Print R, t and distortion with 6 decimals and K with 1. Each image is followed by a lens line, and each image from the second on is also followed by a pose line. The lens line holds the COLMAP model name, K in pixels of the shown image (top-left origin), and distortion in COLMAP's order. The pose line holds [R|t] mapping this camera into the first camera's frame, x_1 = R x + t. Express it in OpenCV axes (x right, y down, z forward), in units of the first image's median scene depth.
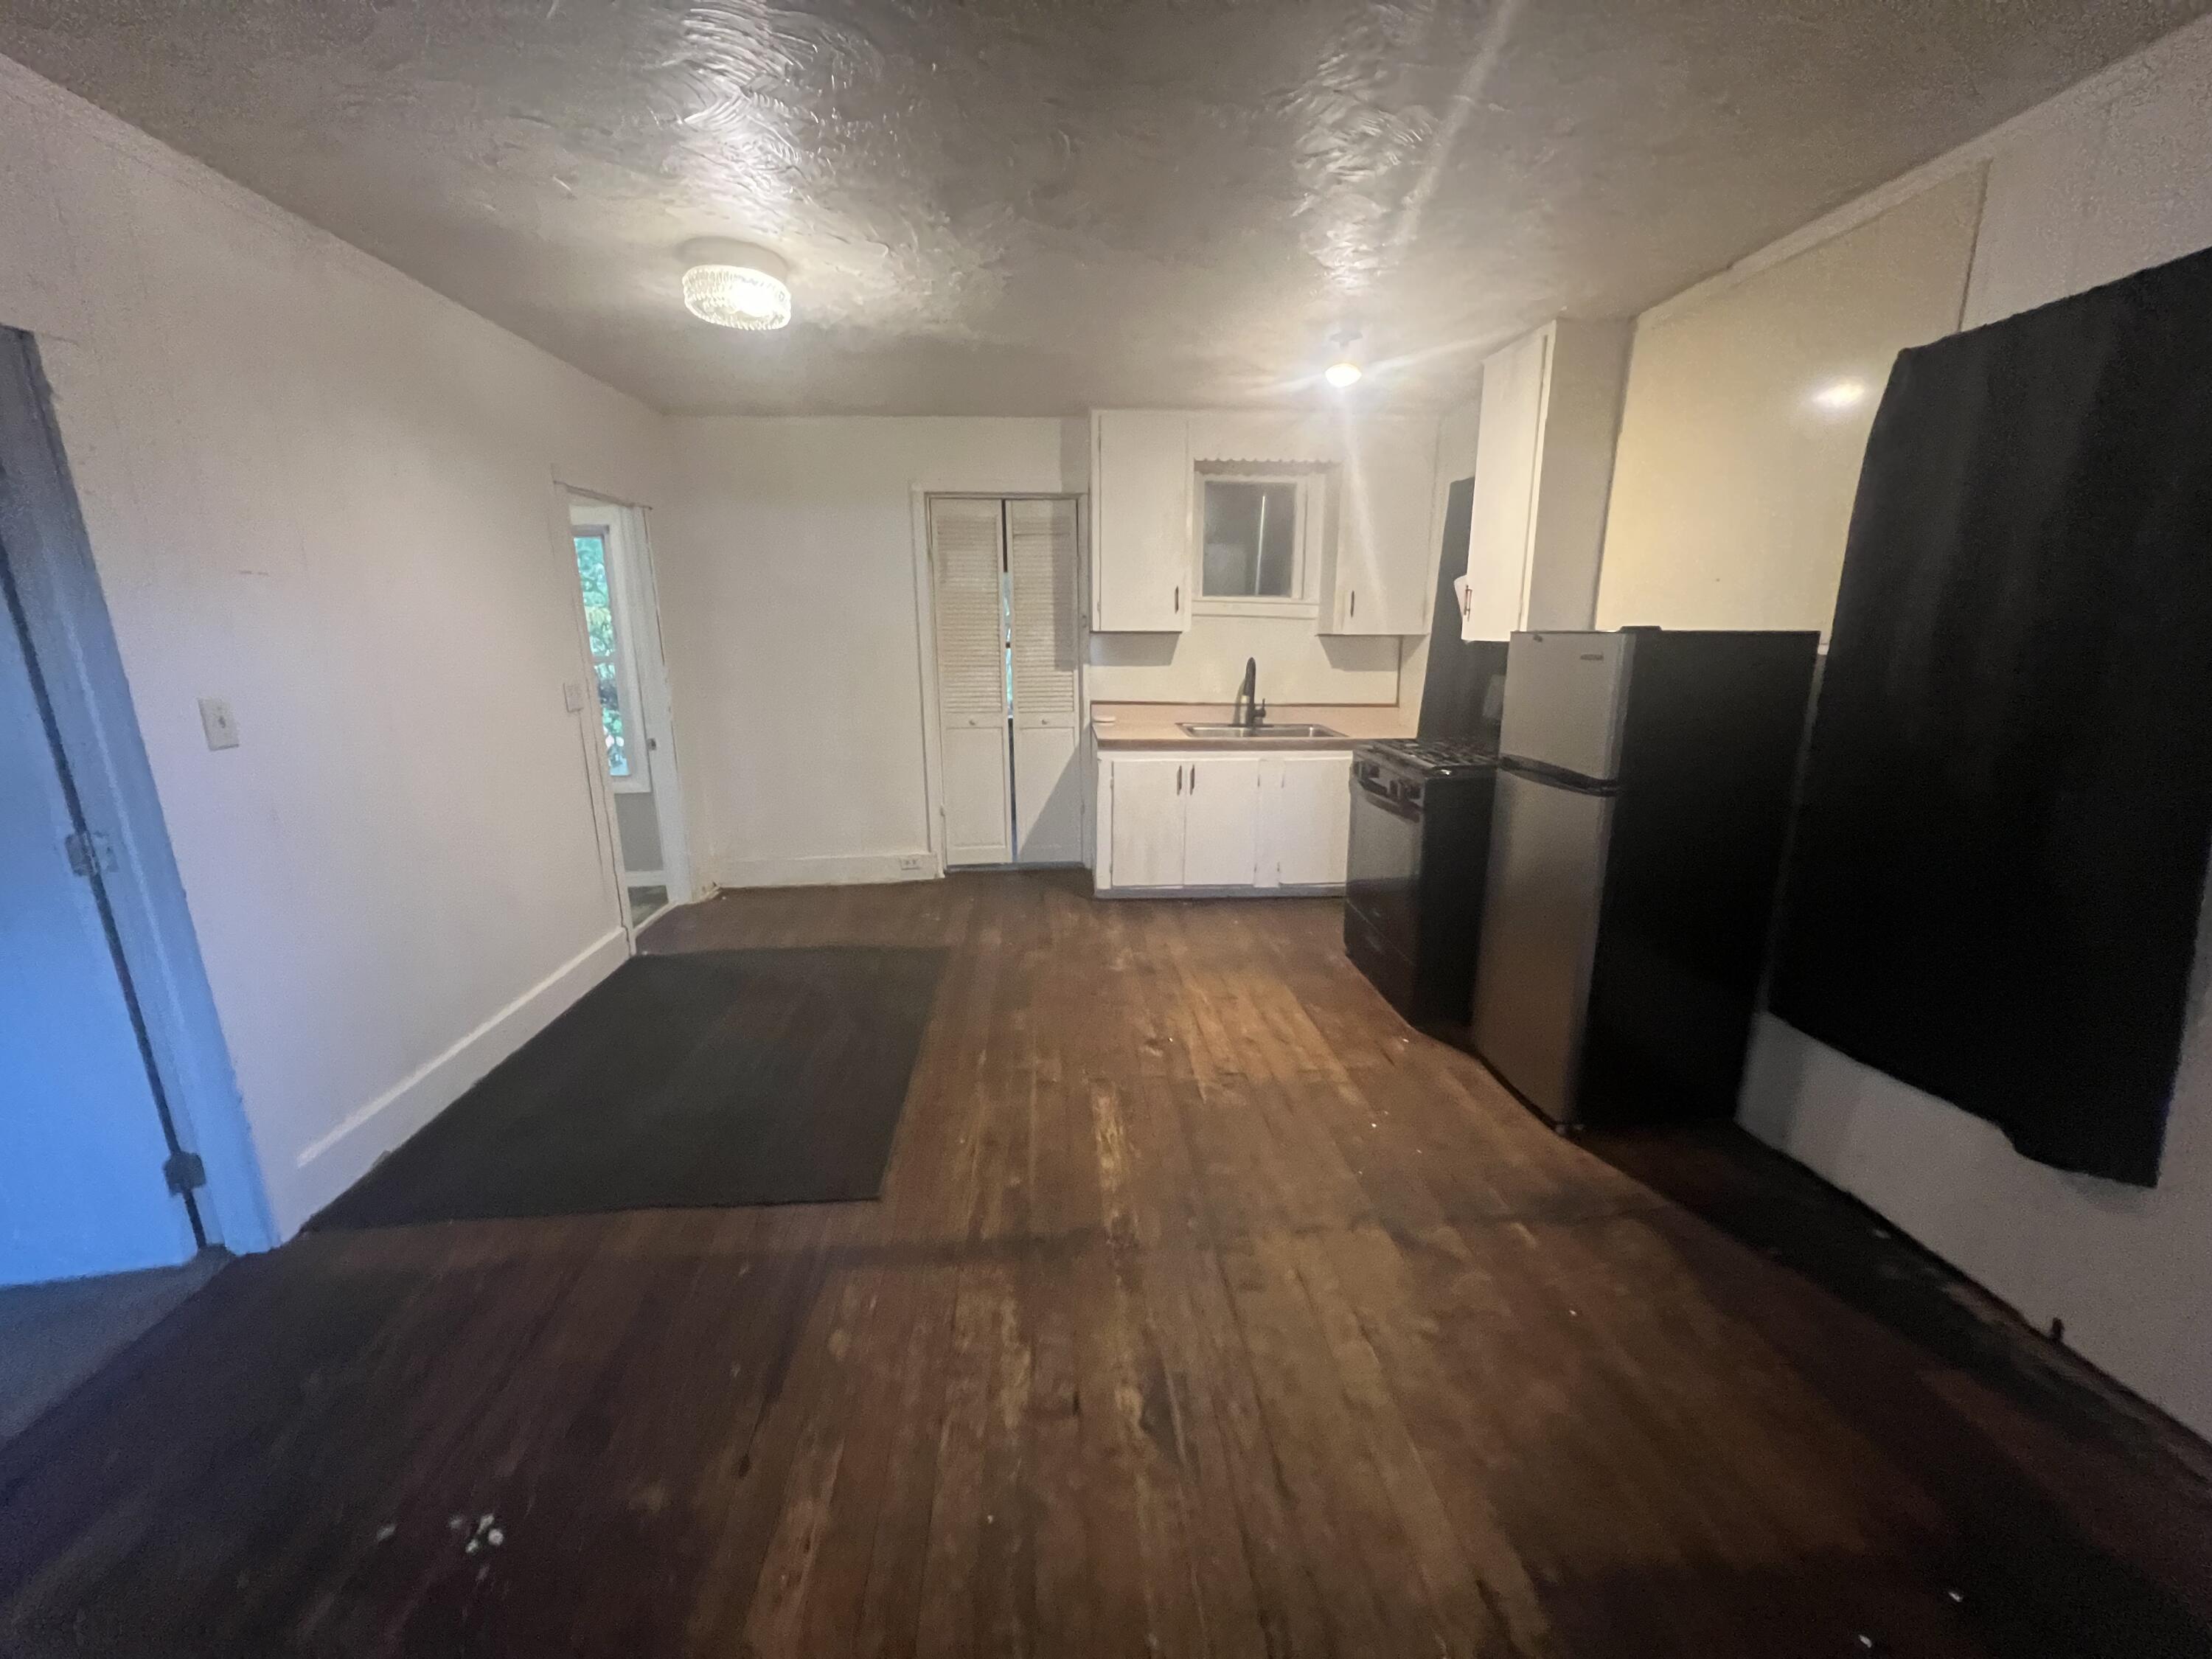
lens RADIAL K [[879.6, 0, 1108.5], [0, 879.6, 827.8], [0, 0, 1]] dist [-0.001762, -0.000150]
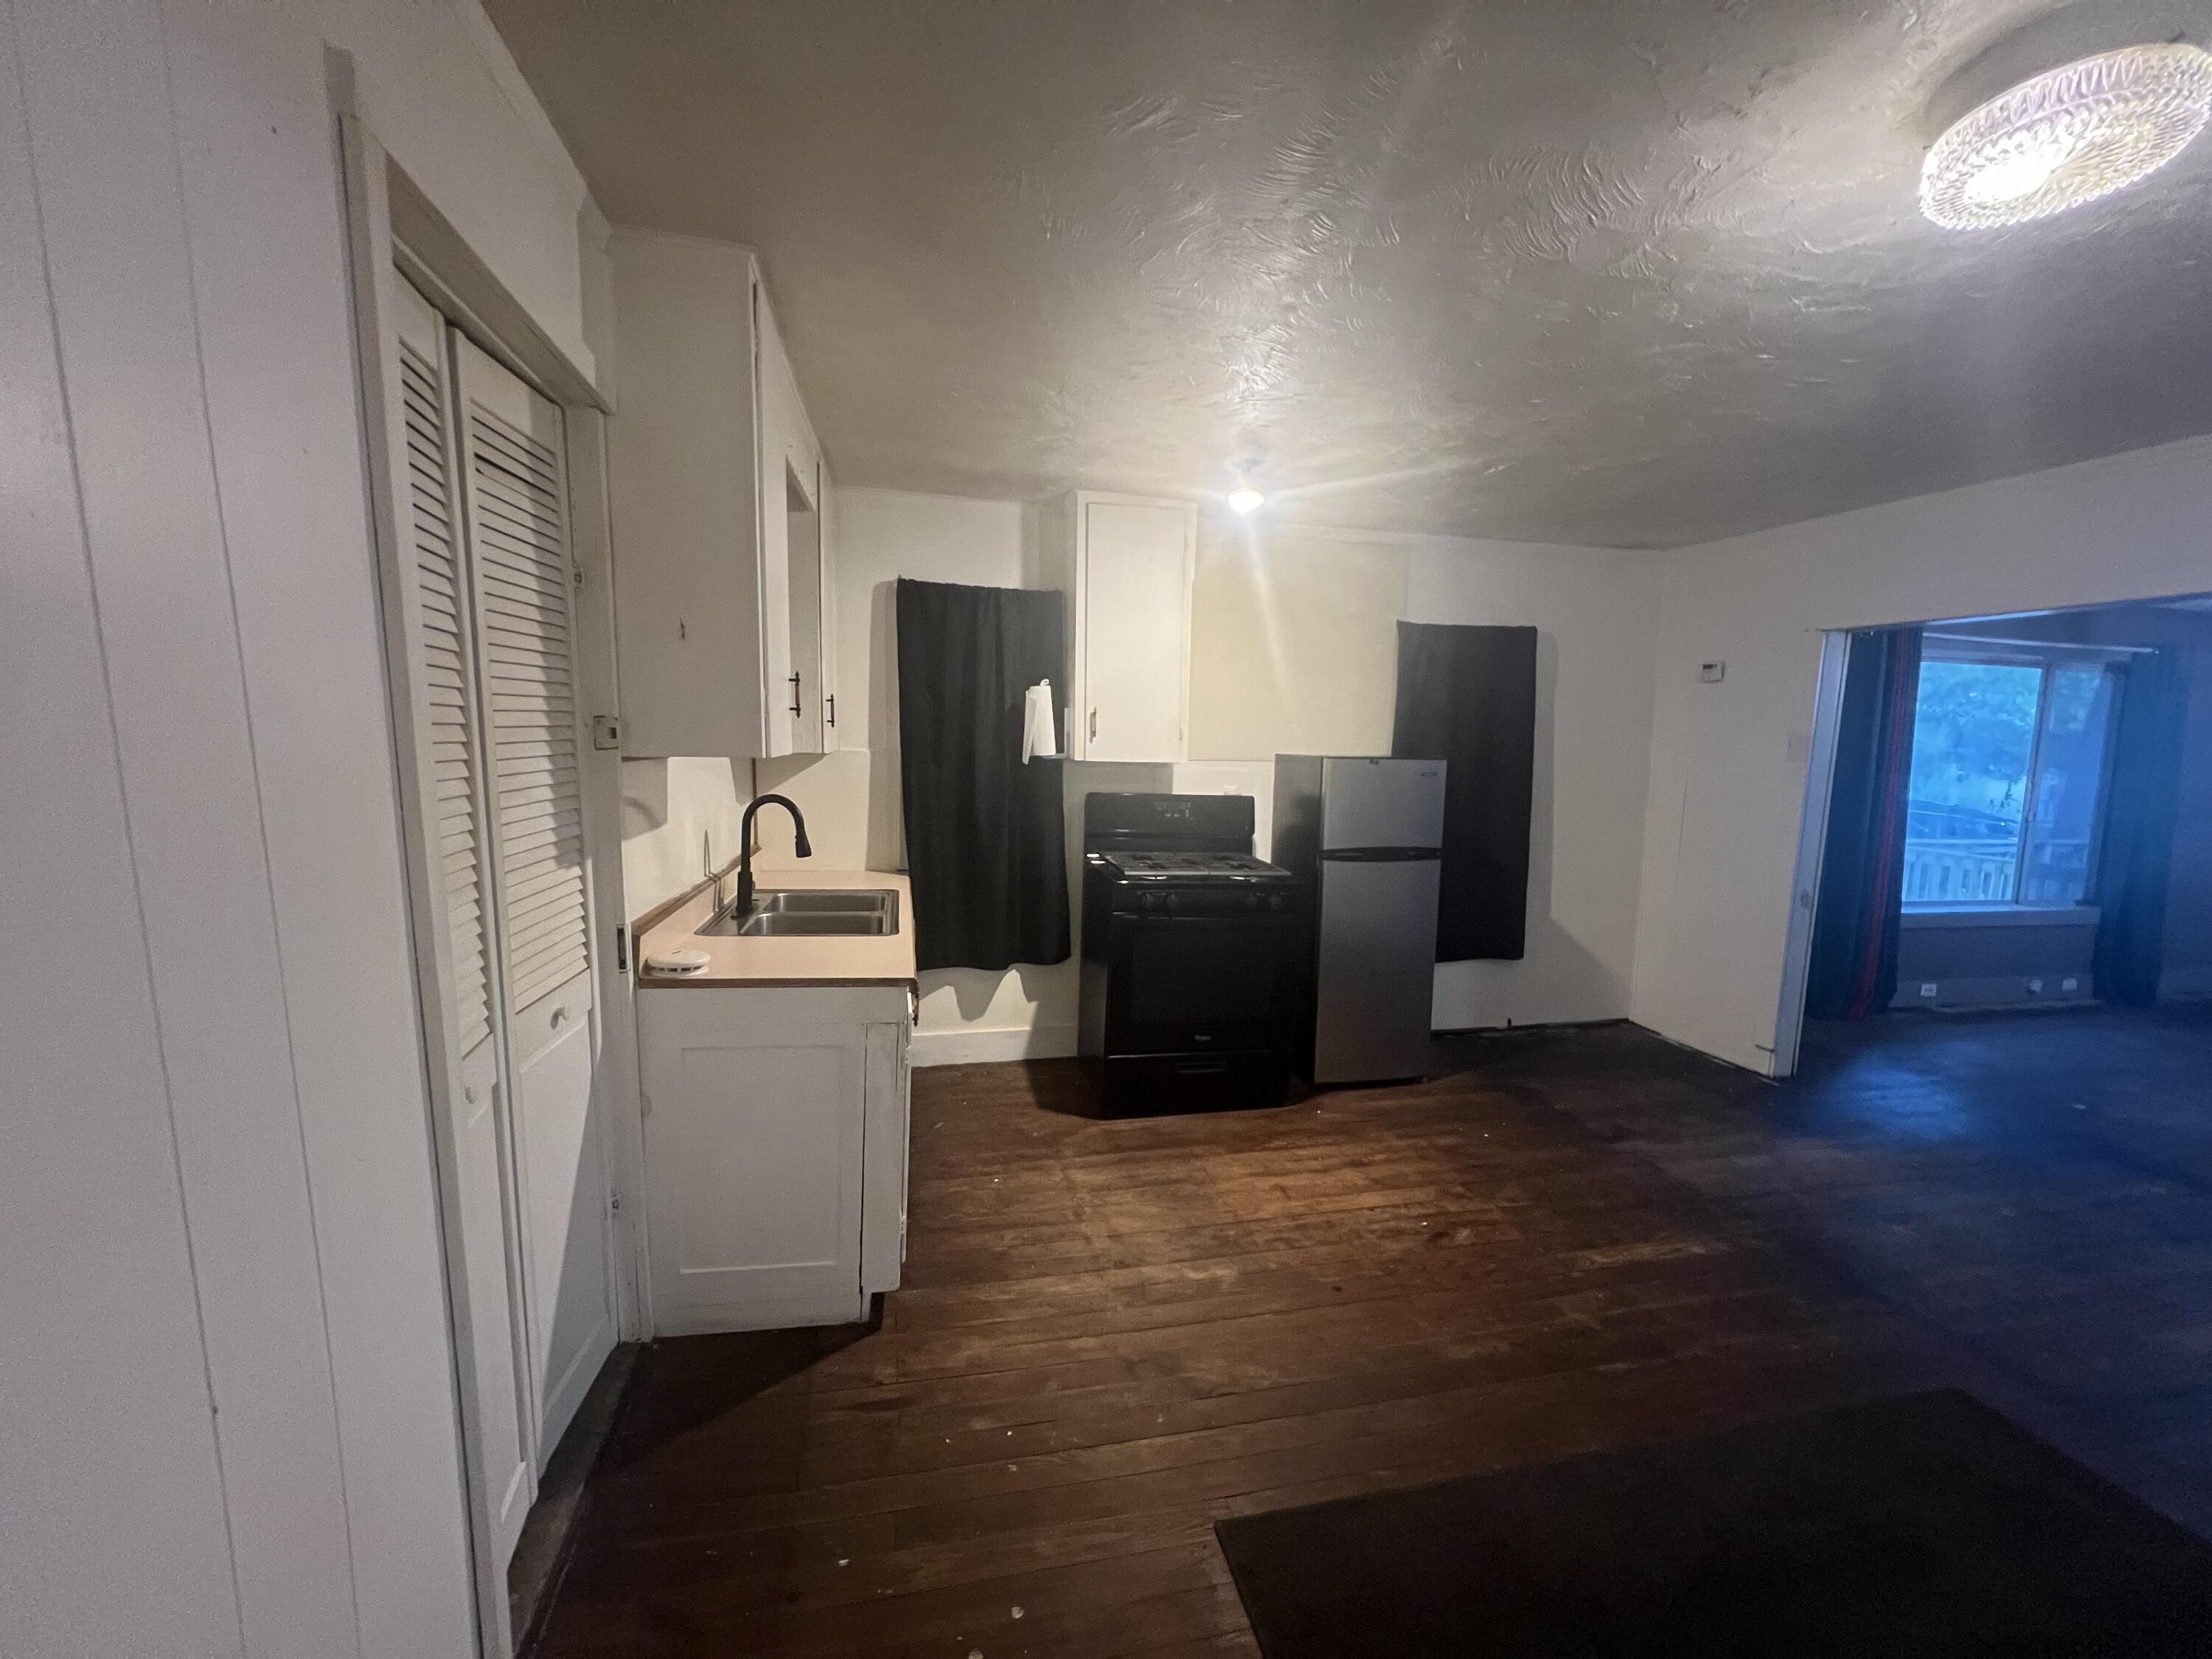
lens RADIAL K [[879.6, 0, 1102.9], [0, 879.6, 837.2], [0, 0, 1]] dist [-0.001762, -0.000150]
pose [[-0.140414, -0.111759, 0.983765, -0.476422], [0.201024, 0.969695, 0.138853, -0.214902], [-0.969471, 0.217258, -0.113693, 0.904123]]
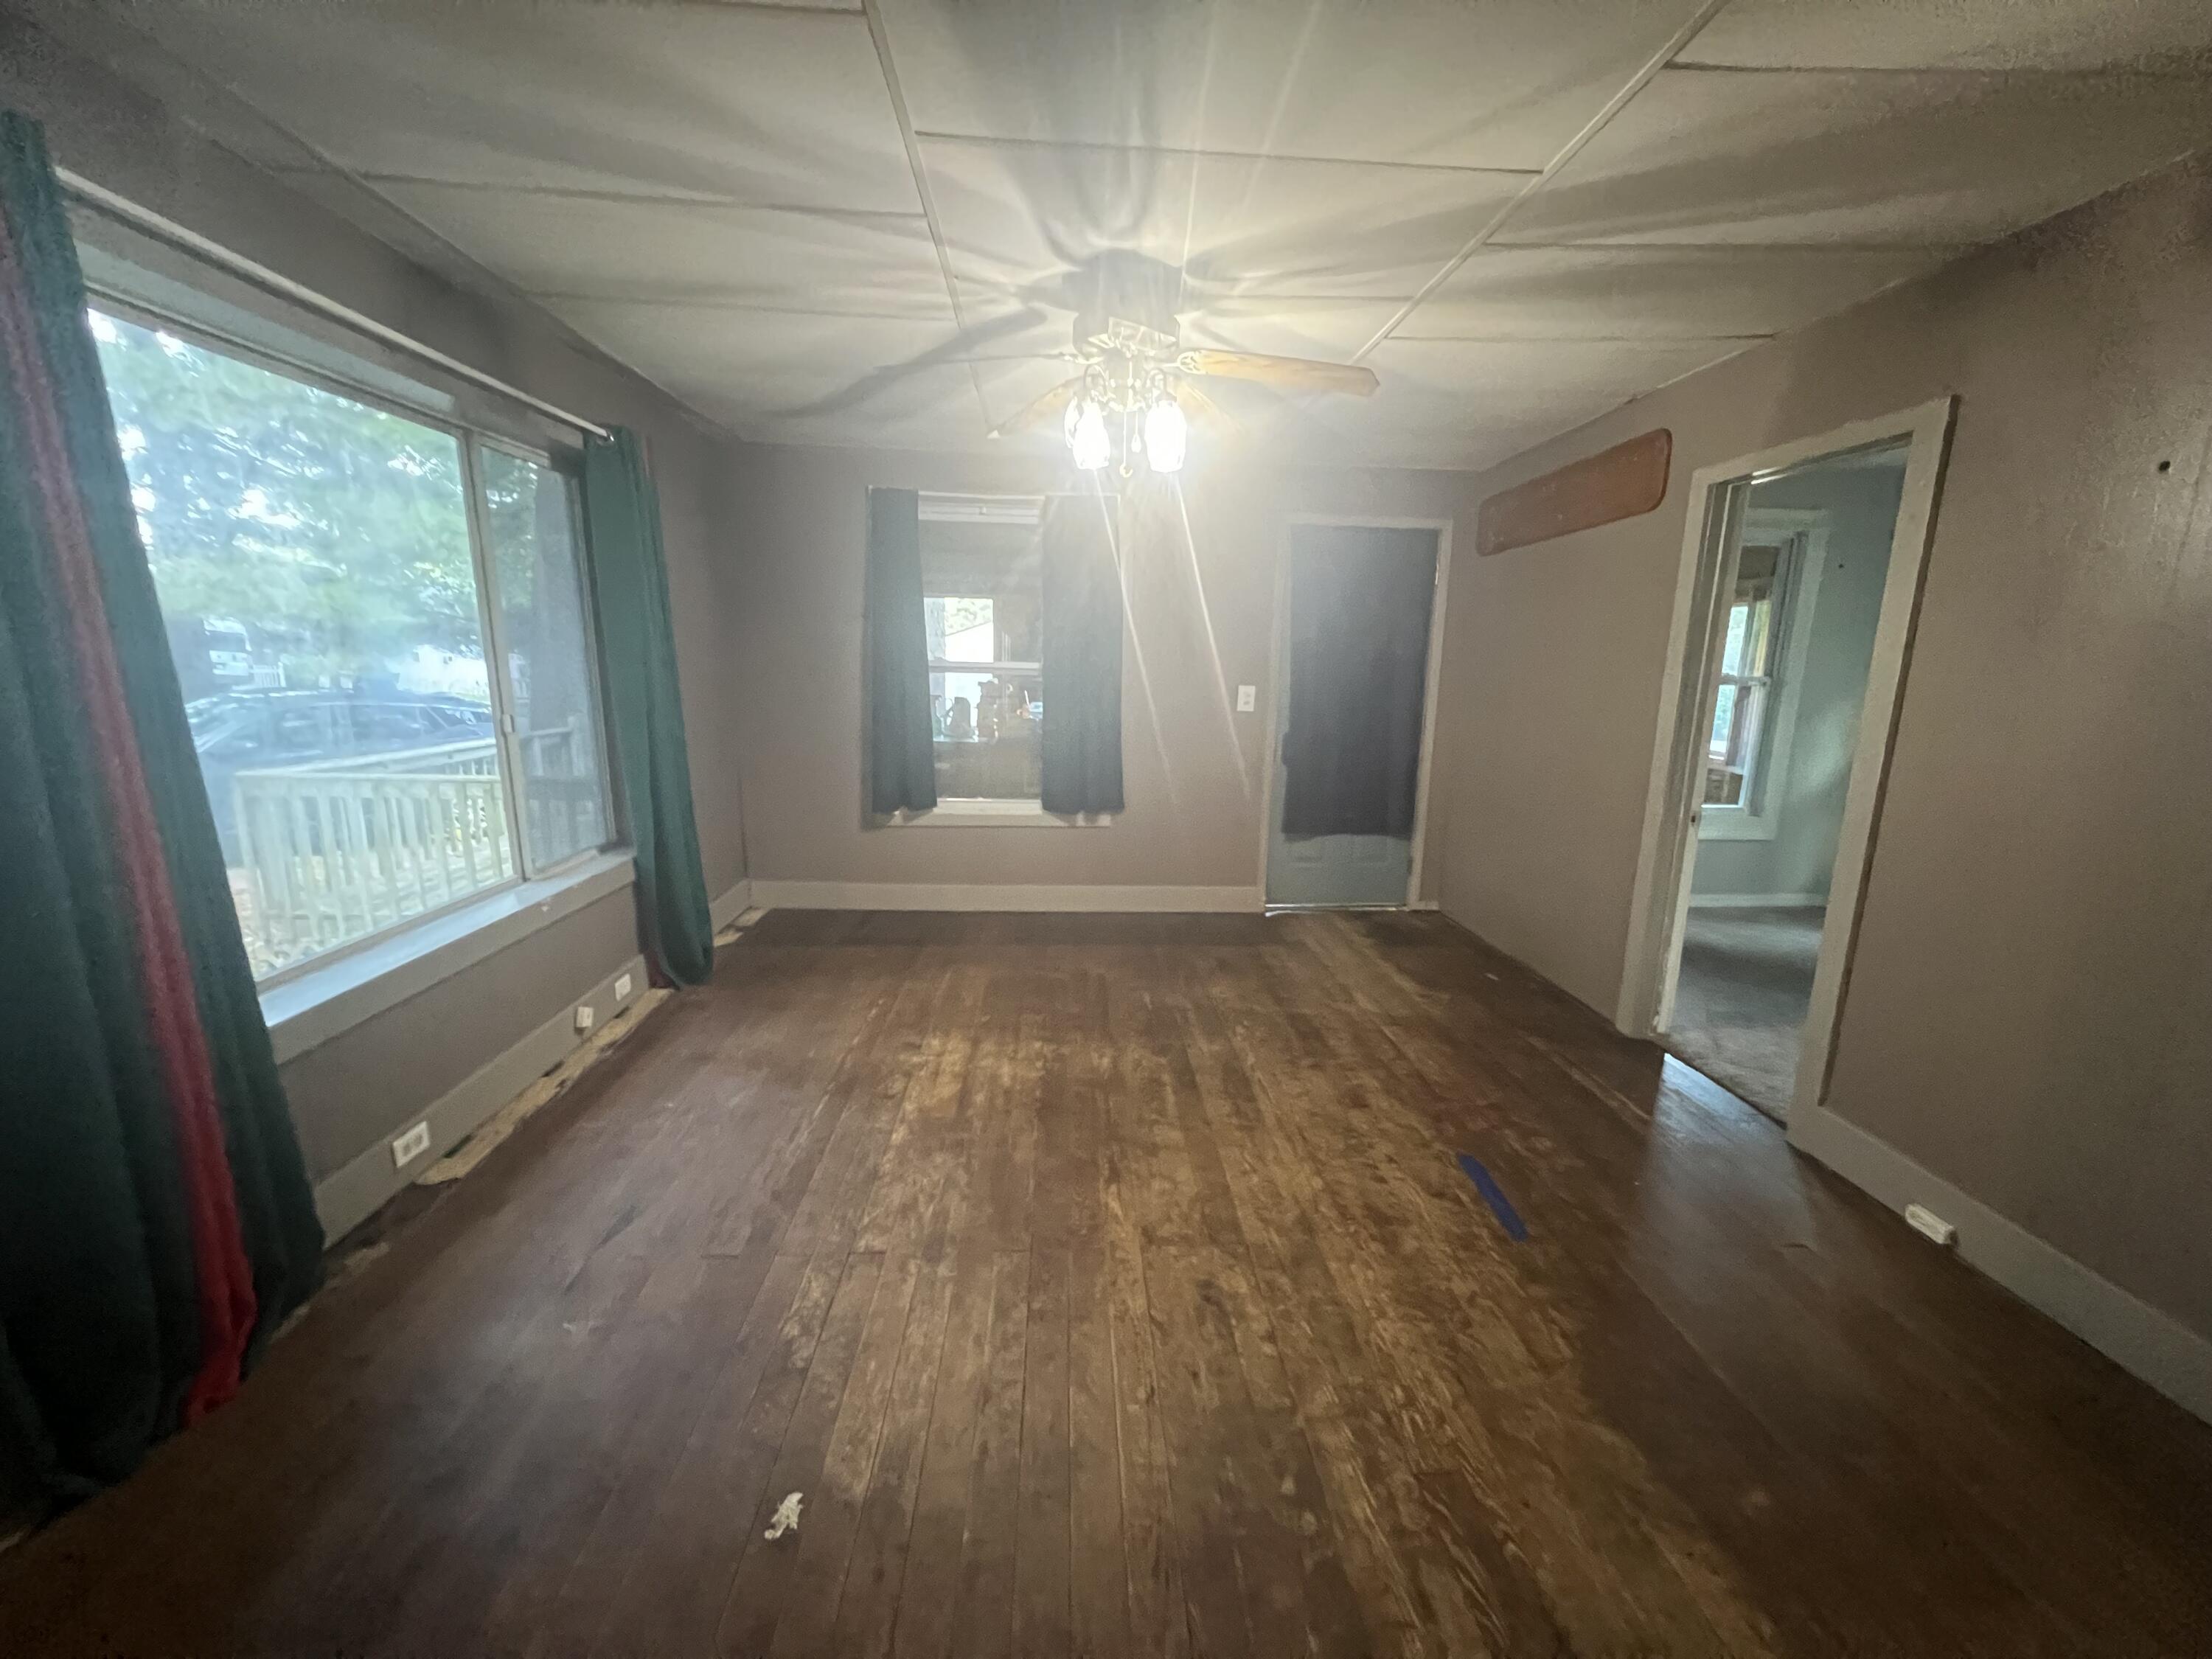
lens RADIAL K [[879.6, 0, 1105.6], [0, 879.6, 835.3], [0, 0, 1]] dist [-0.001762, -0.000150]
pose [[-0.999642, -0.014664, 0.022362, 0.055812], [-0.003911, 0.907411, 0.420225, -0.027489], [-0.026454, 0.419987, -0.907144, 0.164325]]
